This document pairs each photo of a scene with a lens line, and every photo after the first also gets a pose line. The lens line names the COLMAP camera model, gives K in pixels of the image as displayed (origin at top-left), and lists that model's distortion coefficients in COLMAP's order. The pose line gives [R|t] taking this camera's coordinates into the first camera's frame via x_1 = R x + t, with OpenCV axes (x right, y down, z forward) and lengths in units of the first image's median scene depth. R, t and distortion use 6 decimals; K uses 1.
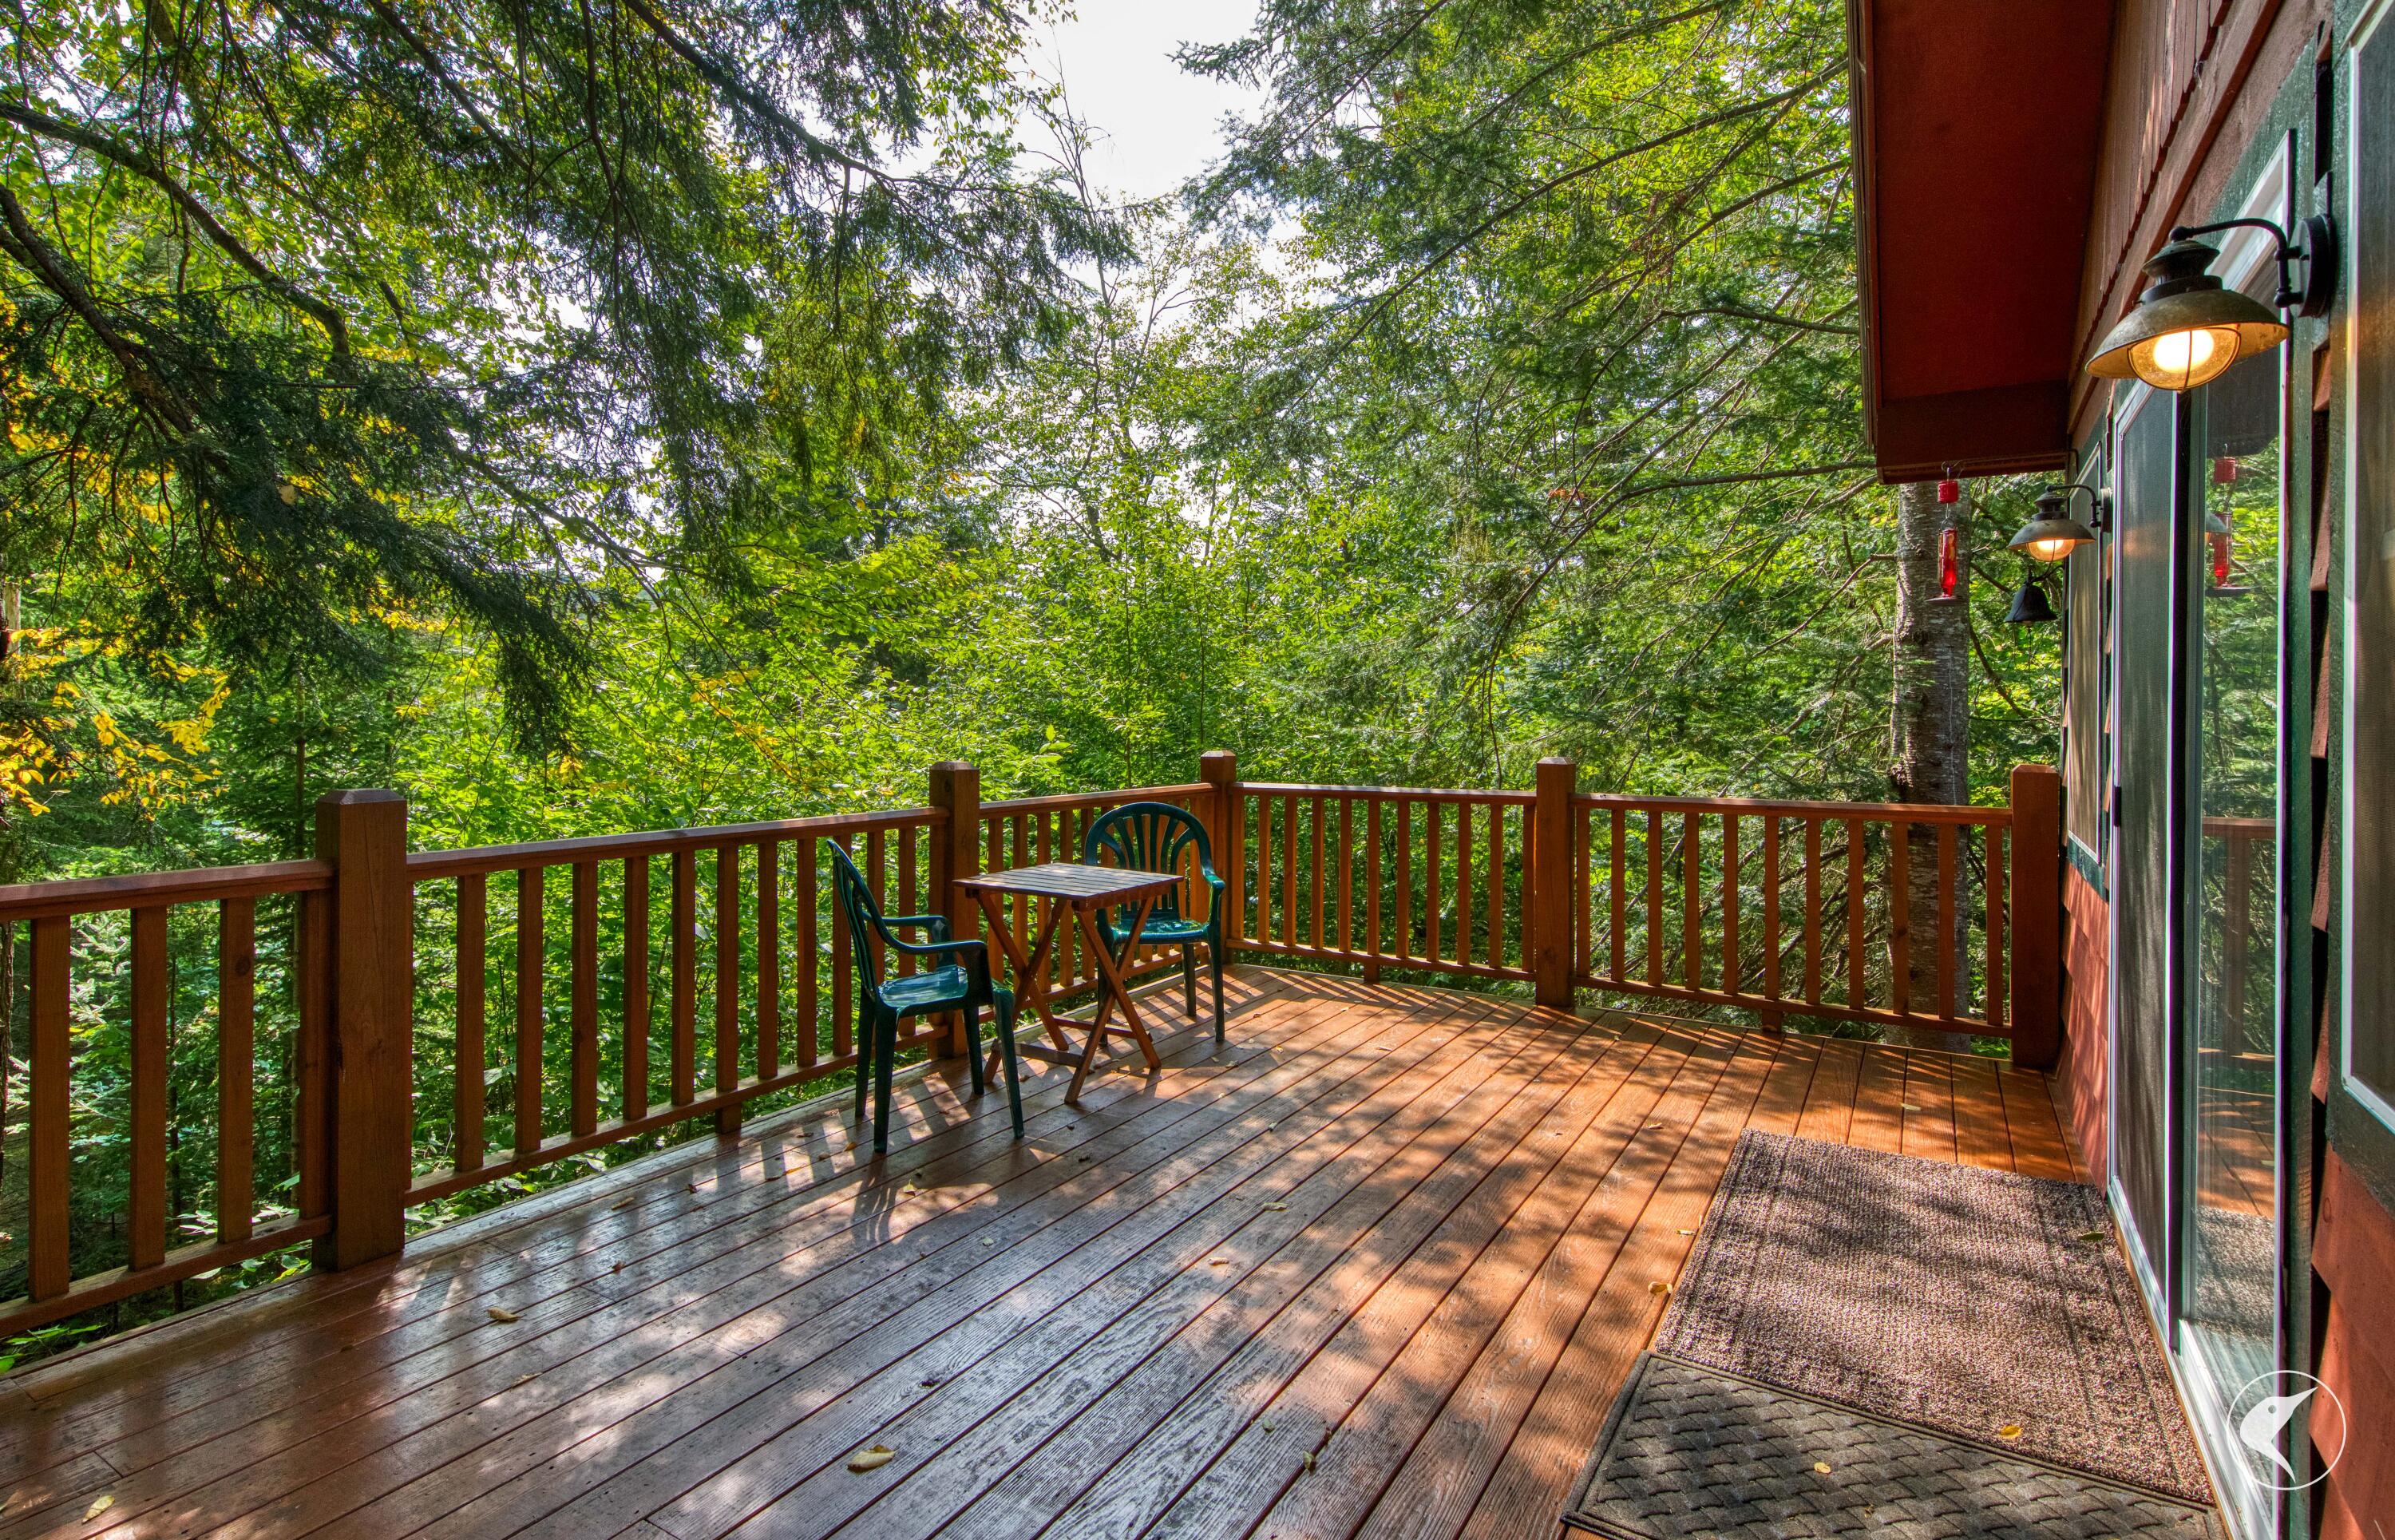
lens RADIAL K [[1372.3, 0, 1175.1], [0, 1372.3, 710.4], [0, 0, 1]] dist [0.019793, -0.002225]
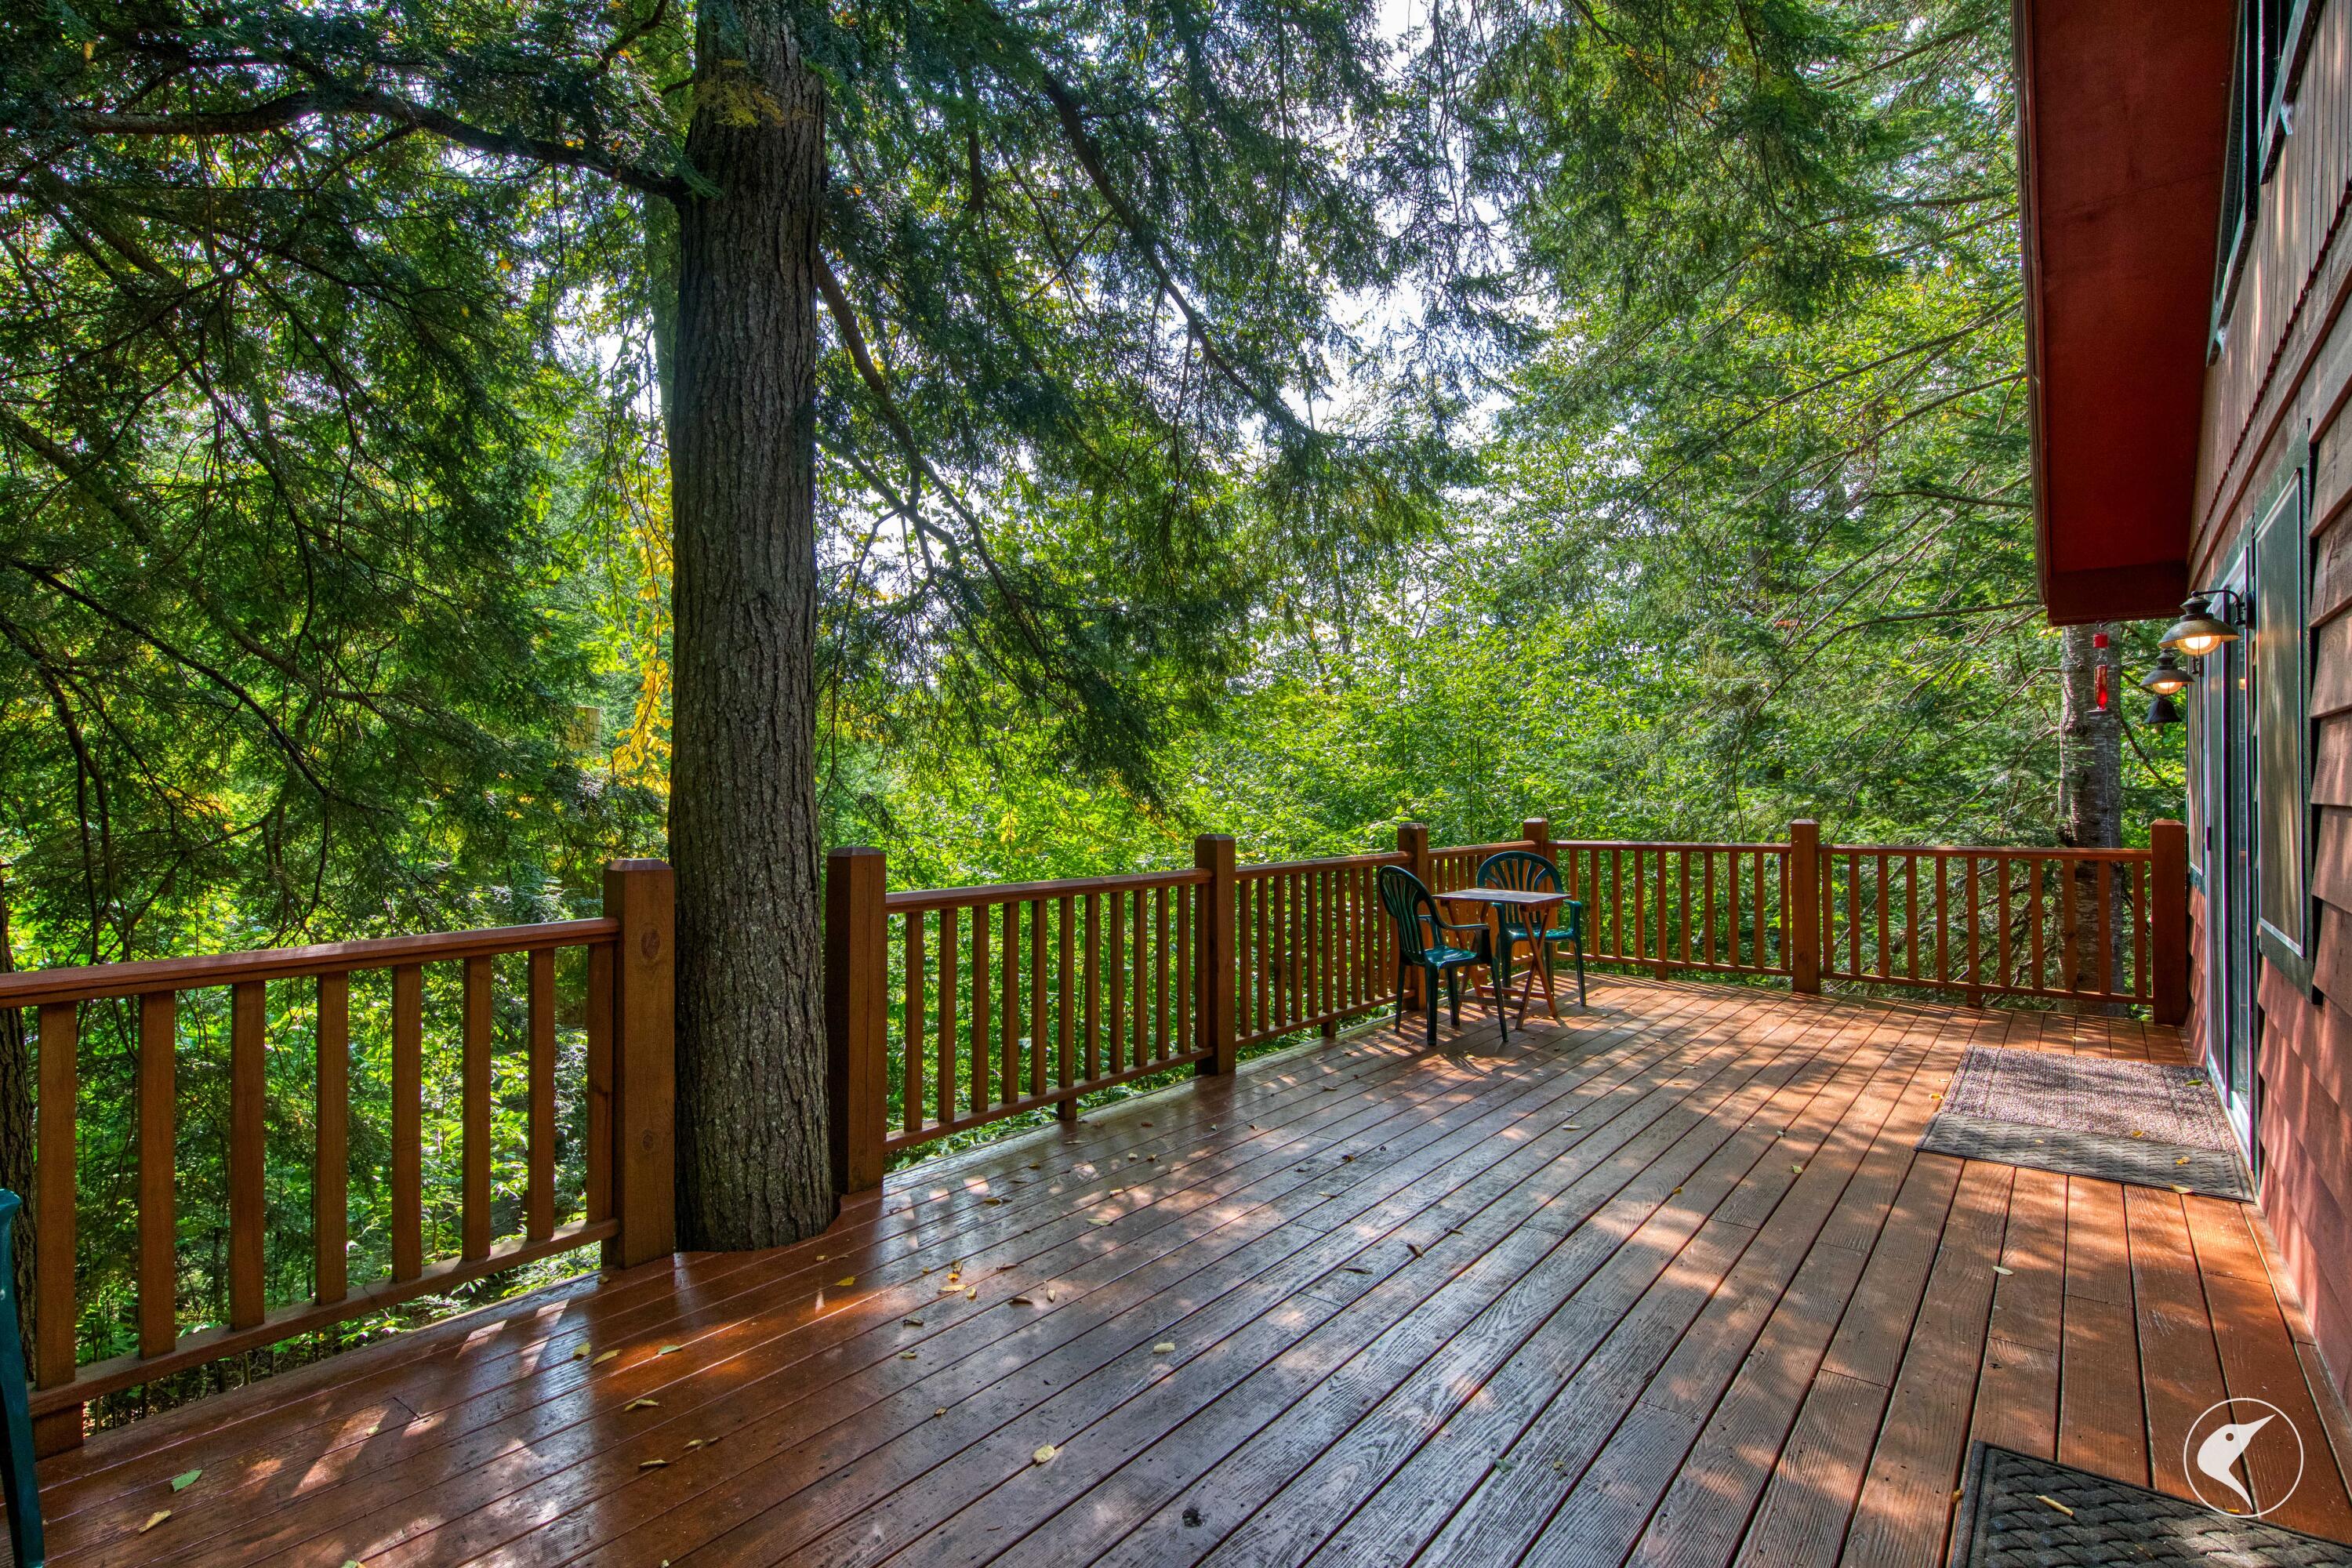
lens RADIAL K [[1201.8, 0, 1176.9], [0, 1201.8, 778.4], [0, 0, 1]] dist [-0.002522, 0.000303]
pose [[0.988760, -0.010632, -0.149136, -0.160763], [0.009259, 0.999908, -0.009902, -0.001760], [0.149228, 0.008410, 0.988767, -0.292751]]
